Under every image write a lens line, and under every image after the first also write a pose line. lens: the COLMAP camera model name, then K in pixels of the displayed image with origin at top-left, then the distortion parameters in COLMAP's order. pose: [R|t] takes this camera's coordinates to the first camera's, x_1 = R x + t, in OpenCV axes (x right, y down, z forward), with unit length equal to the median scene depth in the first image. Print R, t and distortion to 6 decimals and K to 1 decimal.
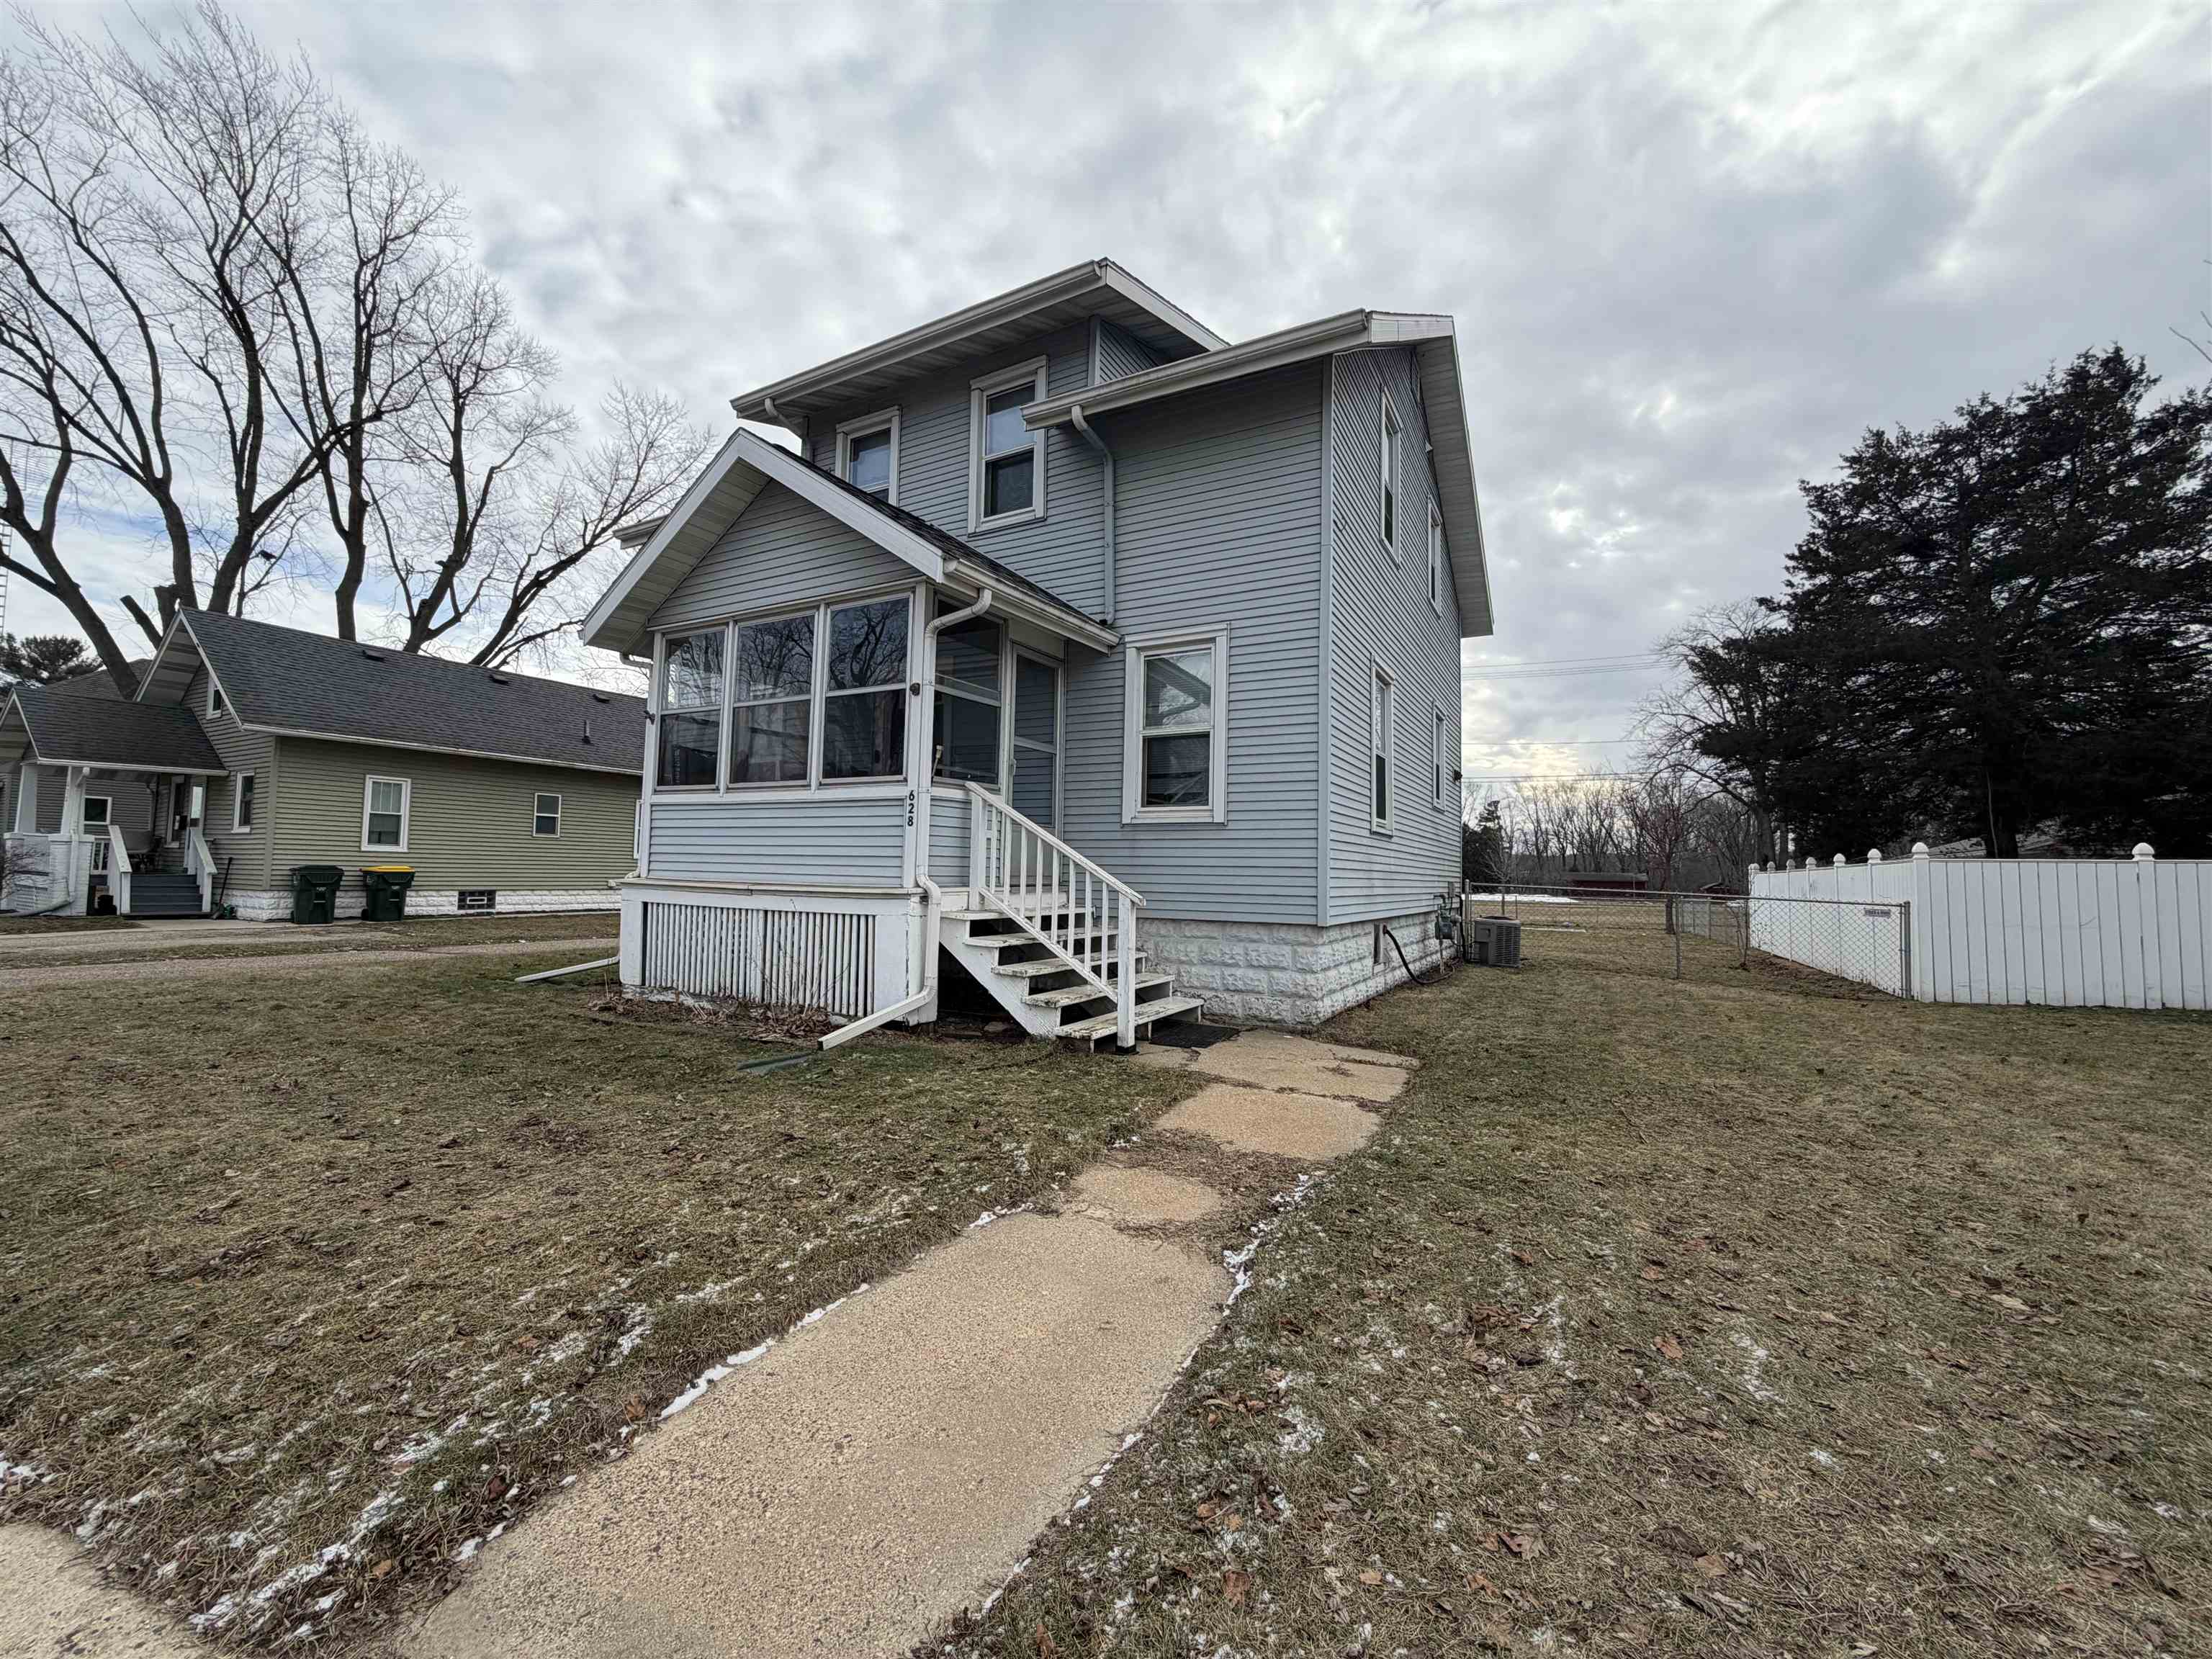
lens RADIAL K [[880.8, 0, 1106.0], [0, 880.8, 829.5], [0, 0, 1]] dist [0.000063, 0.000002]
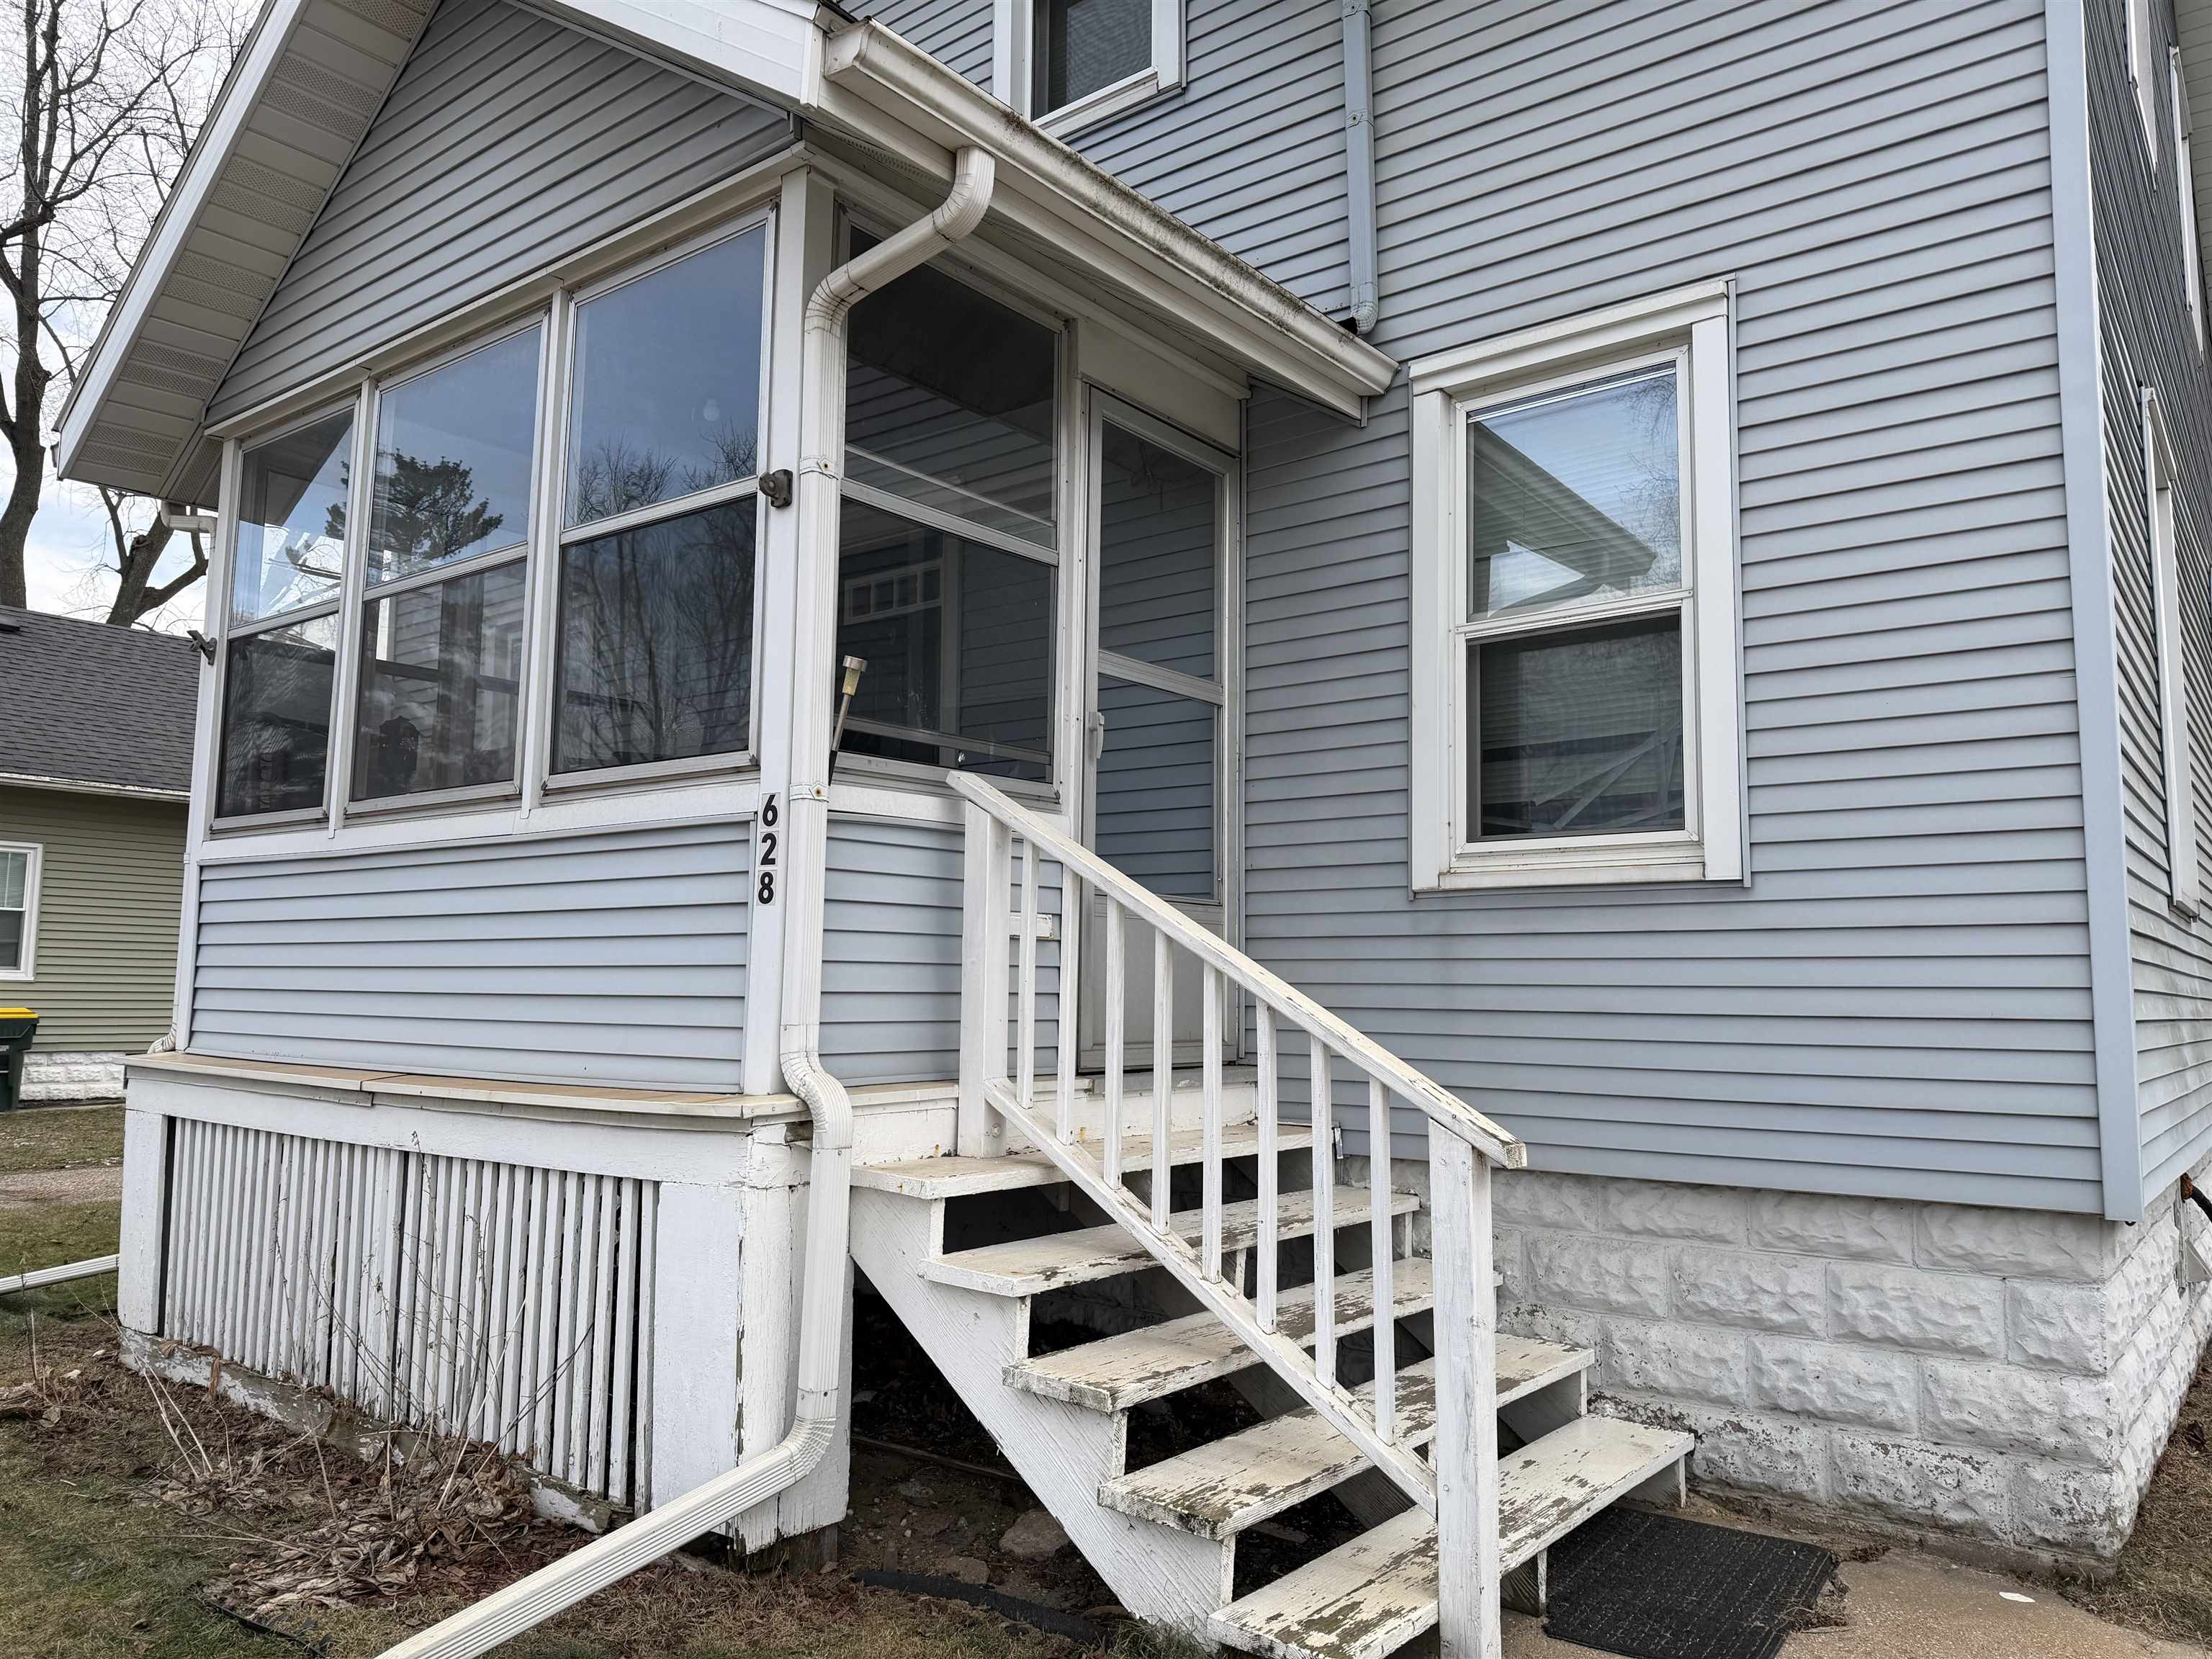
lens RADIAL K [[1576.2, 0, 1090.6], [0, 1576.2, 842.9], [0, 0, 1]] dist [0.126988, -0.175089]
pose [[0.987108, -0.023384, -0.158338, -0.008351], [0.015547, 0.998600, -0.050555, 0.004703], [0.159298, 0.047442, 0.986090, 0.391380]]
